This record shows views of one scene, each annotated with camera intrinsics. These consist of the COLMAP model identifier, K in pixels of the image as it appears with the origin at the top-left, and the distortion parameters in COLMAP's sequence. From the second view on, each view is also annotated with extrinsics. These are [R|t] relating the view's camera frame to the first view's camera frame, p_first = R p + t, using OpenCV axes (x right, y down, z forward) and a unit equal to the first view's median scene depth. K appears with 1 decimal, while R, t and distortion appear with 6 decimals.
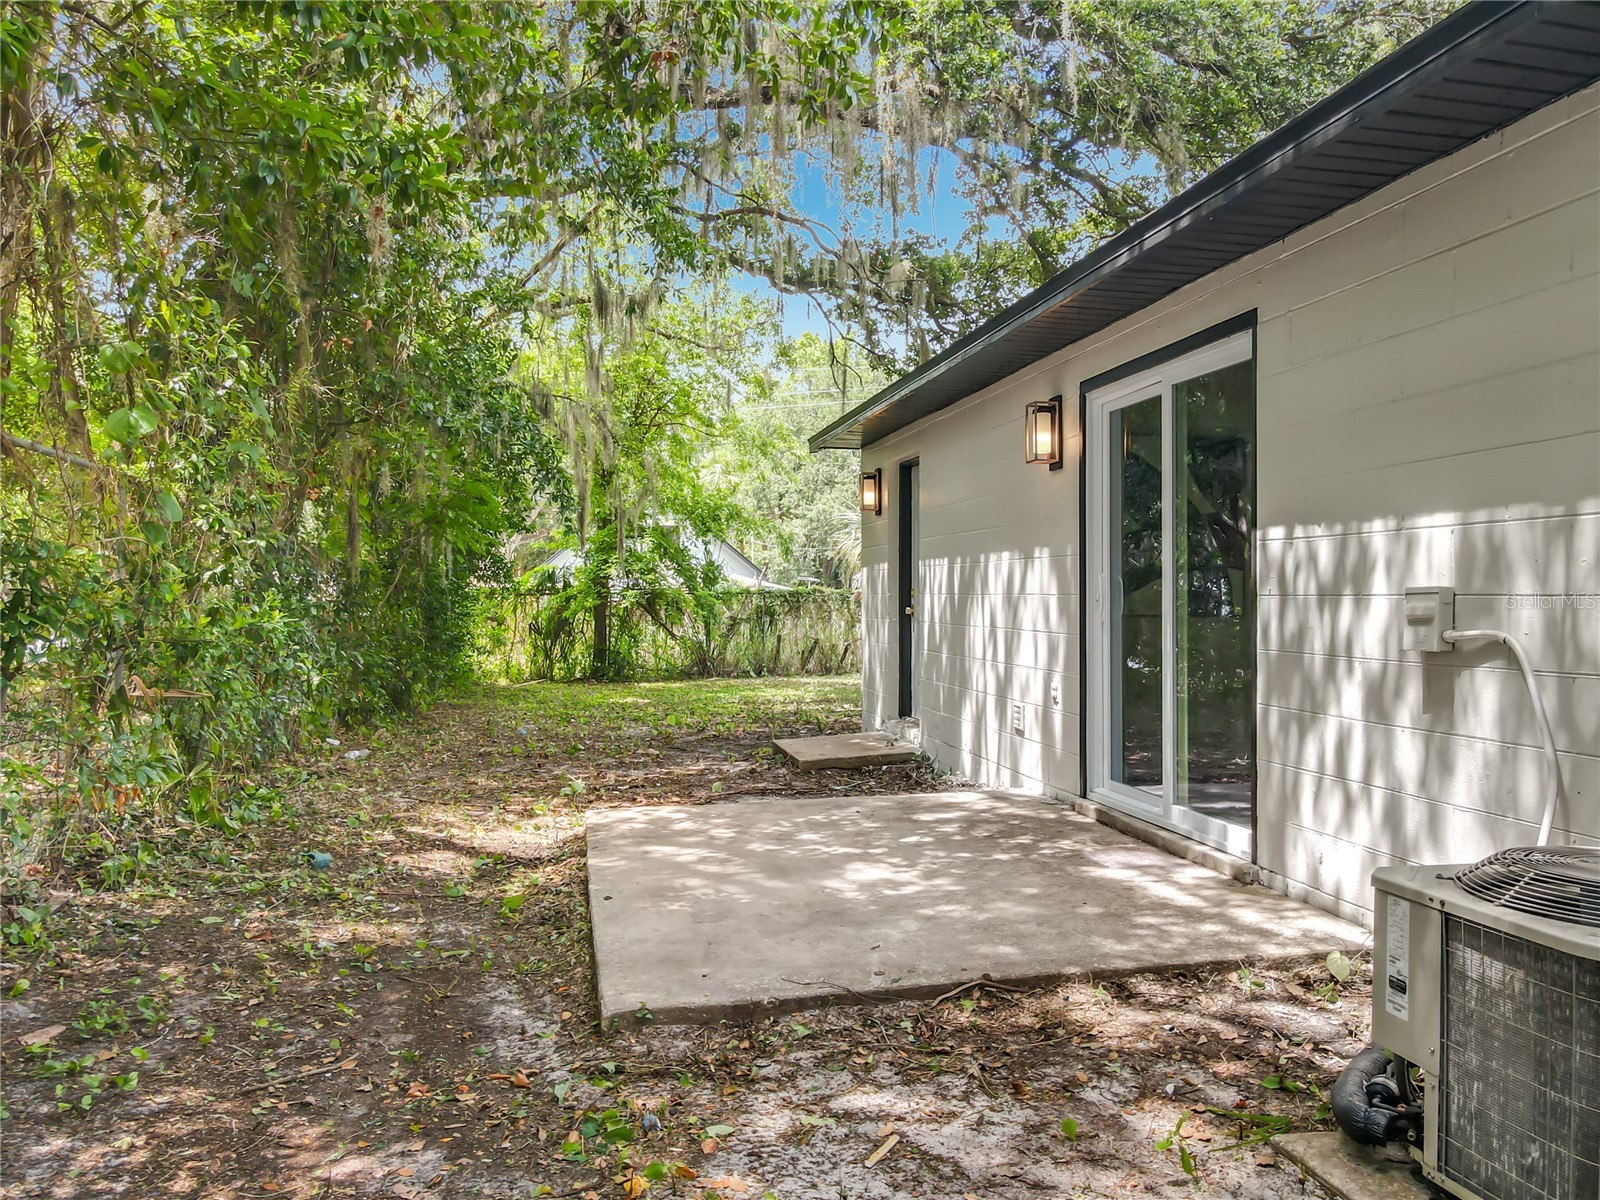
lens RADIAL K [[1136.6, 0, 800.0], [0, 1136.6, 600.0], [0, 0, 1]] dist [-0.001460, 0.000961]
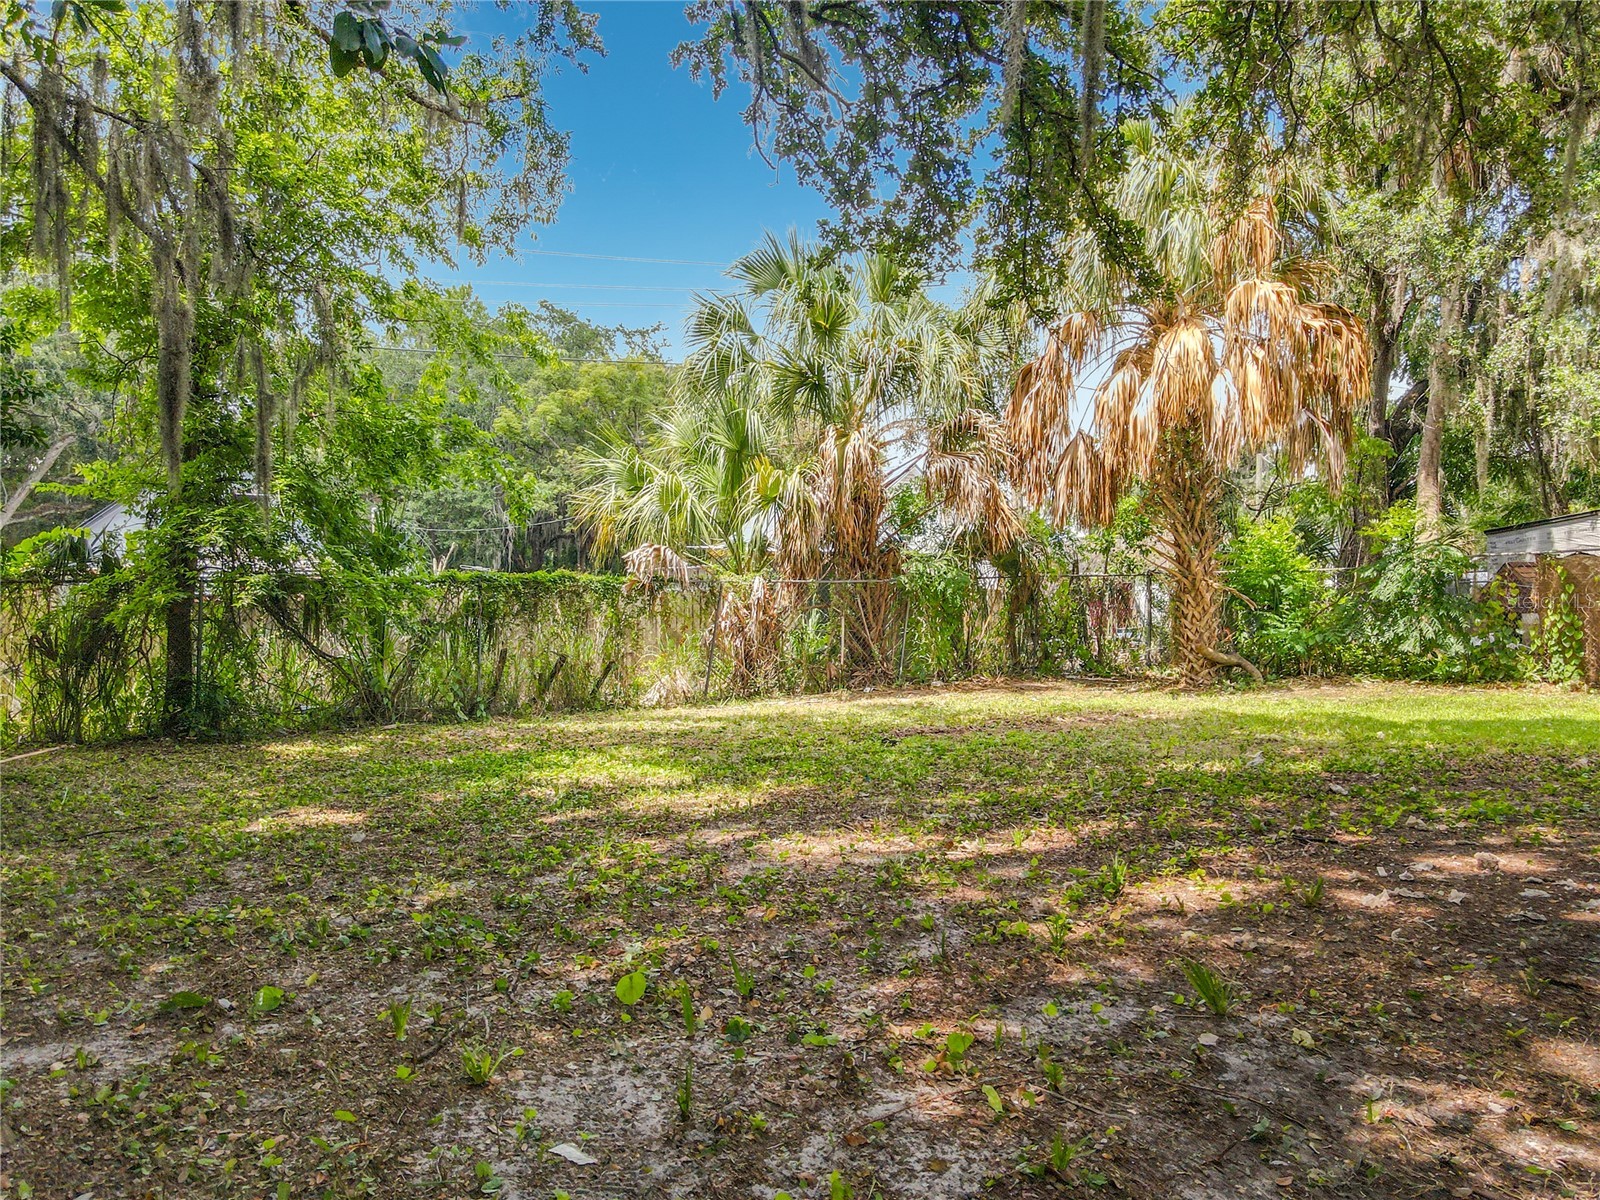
lens RADIAL K [[1136.6, 0, 800.0], [0, 1136.6, 600.0], [0, 0, 1]] dist [-0.001460, 0.000961]
pose [[0.938706, 0.001737, 0.344716, -0.081447], [-0.004910, 0.999953, 0.008333, -0.002479], [-0.344685, -0.009514, 0.938670, 0.369314]]
